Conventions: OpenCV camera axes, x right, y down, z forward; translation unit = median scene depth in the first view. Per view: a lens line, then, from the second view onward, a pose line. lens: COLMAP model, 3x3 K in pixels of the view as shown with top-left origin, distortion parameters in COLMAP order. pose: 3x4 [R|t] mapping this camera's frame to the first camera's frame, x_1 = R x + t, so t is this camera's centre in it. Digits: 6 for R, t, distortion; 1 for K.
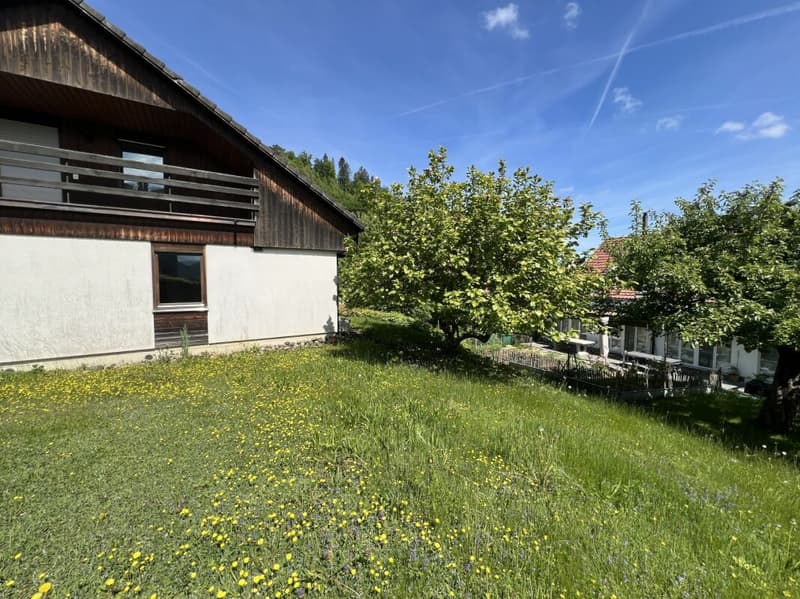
lens RADIAL K [[325.7, 0, 404.5], [0, 325.7, 299.6], [0, 0, 1]] dist [0.013816, -0.002538]
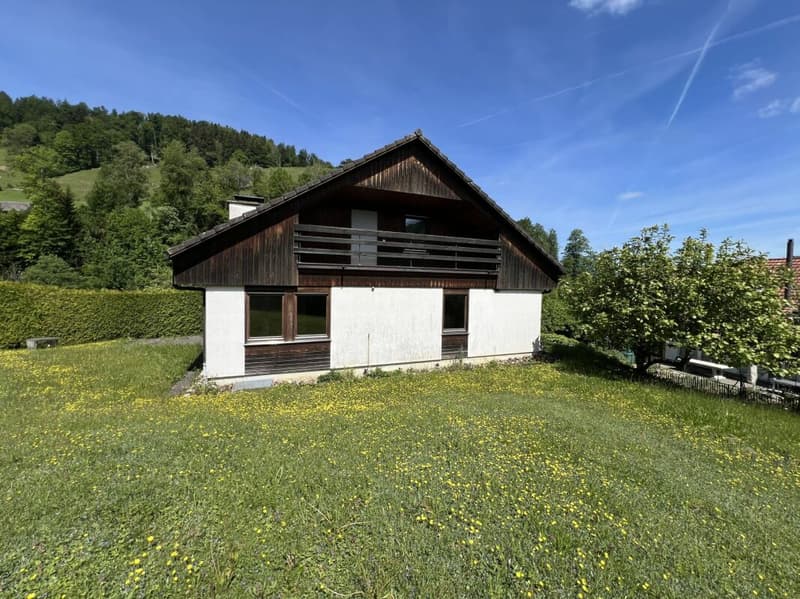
lens RADIAL K [[320.8, 0, 399.1], [0, 320.8, 298.0], [0, 0, 1]] dist [0.000009, -0.000467]
pose [[0.985742, 0.026666, -0.166137, -0.479428], [-0.030215, 0.999365, -0.018867, -0.064279], [0.165529, 0.023618, 0.985922, -0.311250]]
